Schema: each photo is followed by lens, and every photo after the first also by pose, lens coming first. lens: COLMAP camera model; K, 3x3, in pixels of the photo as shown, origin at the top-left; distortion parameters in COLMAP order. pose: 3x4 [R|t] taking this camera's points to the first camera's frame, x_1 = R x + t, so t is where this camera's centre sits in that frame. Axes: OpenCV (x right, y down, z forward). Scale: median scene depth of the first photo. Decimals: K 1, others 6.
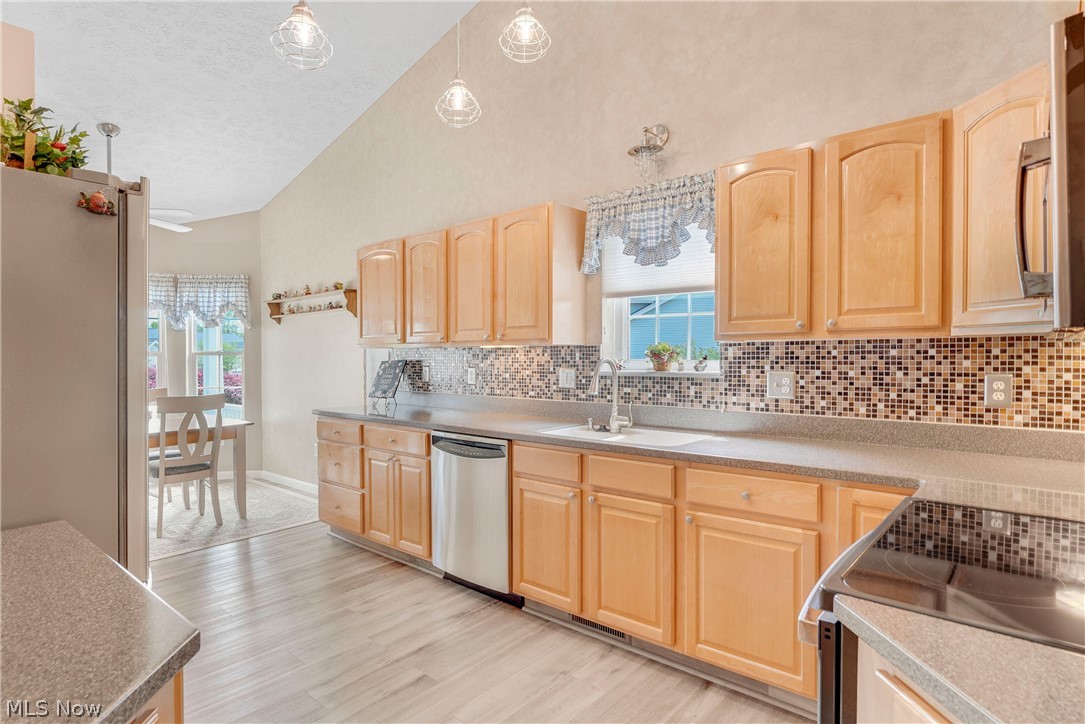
lens RADIAL K [[565.0, 0, 534.7], [0, 565.0, 353.7], [0, 0, 1]] dist [-0.001850, 0.001040]
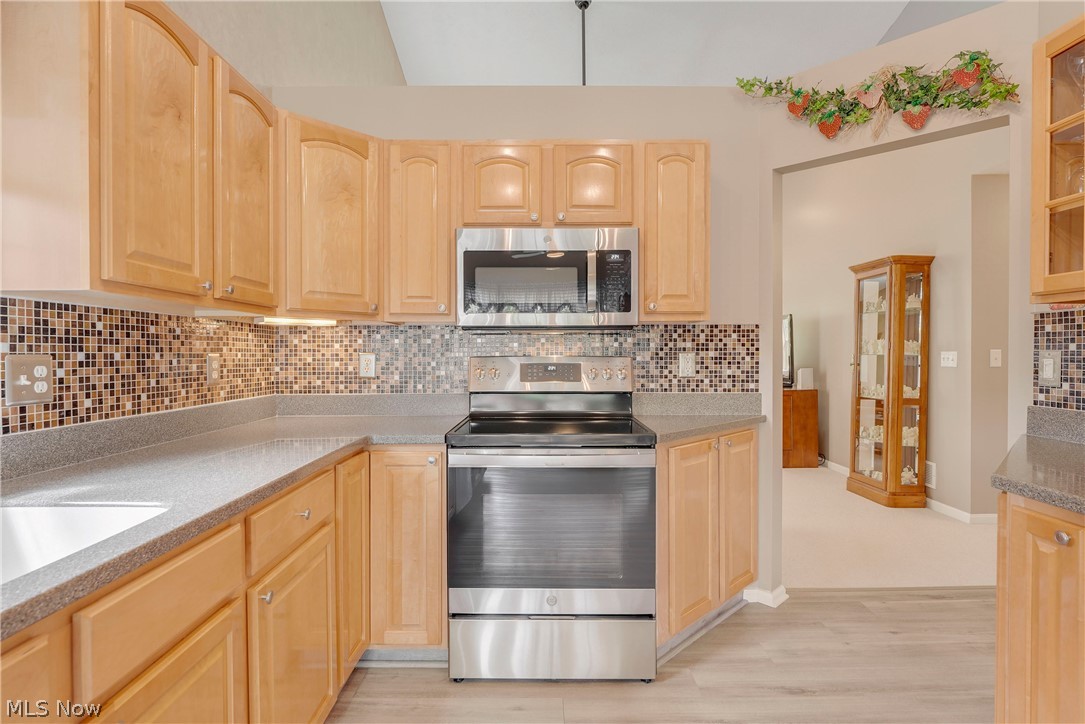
lens RADIAL K [[565.0, 0, 544.8], [0, 565.0, 363.8], [0, 0, 1]] dist [-0.001850, 0.001040]
pose [[-0.666529, -0.003251, 0.745472, -0.328187], [0.007067, 0.999918, 0.010679, 0.040174], [-0.745446, 0.012386, -0.666451, 1.064623]]
